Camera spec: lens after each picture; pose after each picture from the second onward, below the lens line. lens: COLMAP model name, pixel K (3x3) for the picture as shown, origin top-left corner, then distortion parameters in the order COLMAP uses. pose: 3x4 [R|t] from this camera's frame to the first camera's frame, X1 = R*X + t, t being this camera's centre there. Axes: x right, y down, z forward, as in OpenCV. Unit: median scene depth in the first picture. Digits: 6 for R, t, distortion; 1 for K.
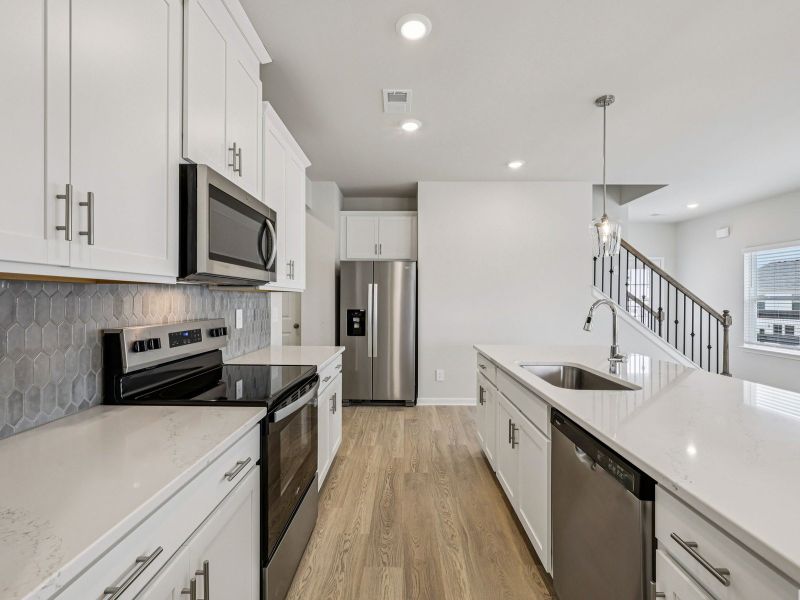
lens RADIAL K [[360.7, 0, 398.9], [0, 360.7, 299.4], [0, 0, 1]] dist [0.002117, -0.002515]
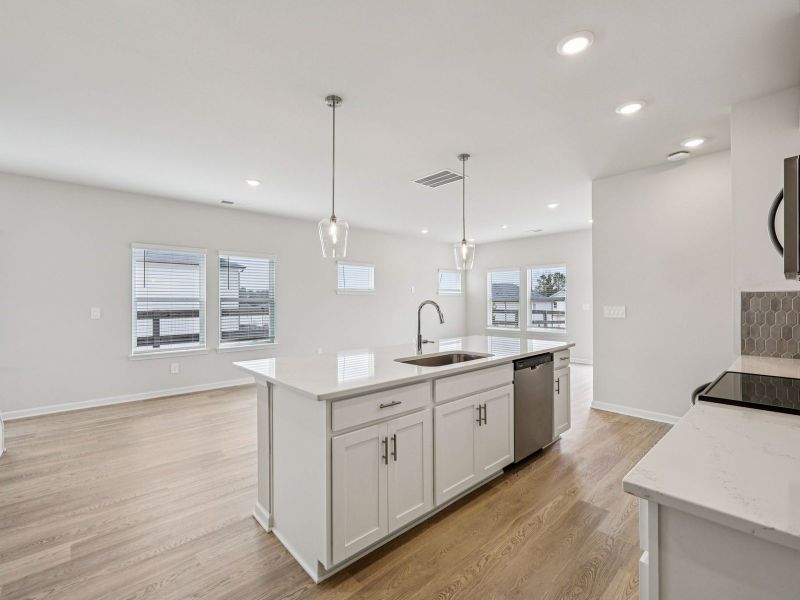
lens RADIAL K [[360.7, 0, 392.4], [0, 360.7, 299.4], [0, 0, 1]] dist [0.002117, -0.002515]
pose [[-0.680077, -0.002512, 0.733136, -0.353096], [-0.000933, 0.999996, 0.002561, -0.010515], [-0.733140, 0.001058, -0.680077, 2.026088]]
